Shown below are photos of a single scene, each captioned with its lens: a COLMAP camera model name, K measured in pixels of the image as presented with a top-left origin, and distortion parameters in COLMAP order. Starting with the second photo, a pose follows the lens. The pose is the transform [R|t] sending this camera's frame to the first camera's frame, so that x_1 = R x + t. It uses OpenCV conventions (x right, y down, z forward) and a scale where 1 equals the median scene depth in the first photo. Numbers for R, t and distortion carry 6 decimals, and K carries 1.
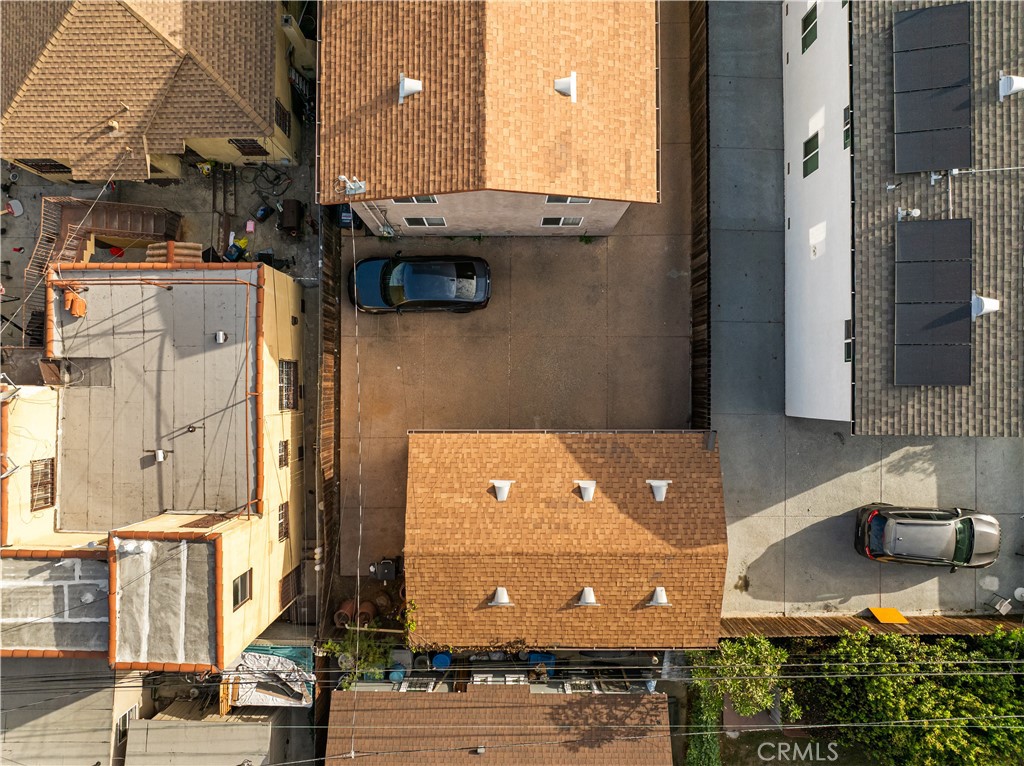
lens RADIAL K [[711.0, 0, 495.3], [0, 711.0, 380.9], [0, 0, 1]] dist [-0.033215, 0.002577]
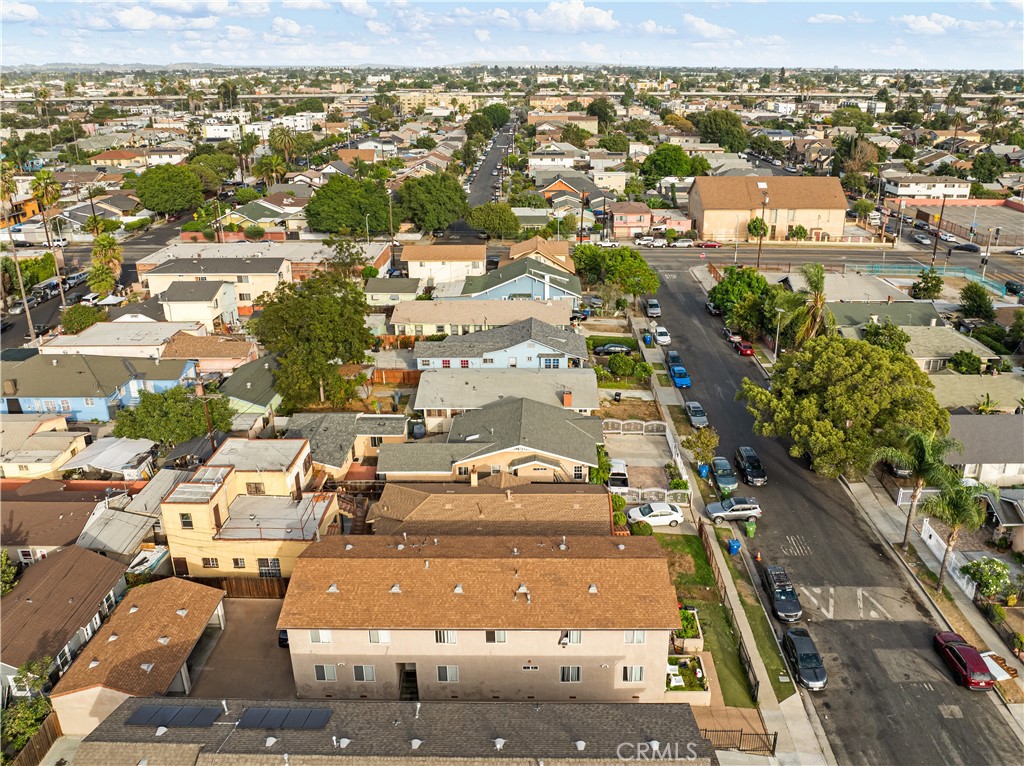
lens RADIAL K [[736.2, 0, 528.7], [0, 736.2, 381.6], [0, 0, 1]] dist [-0.003882, -0.002753]
pose [[-0.015075, 0.413516, -0.910372, 1.758953], [-0.999784, 0.006782, 0.019636, -0.962894], [0.014294, 0.910472, 0.413324, -0.561204]]
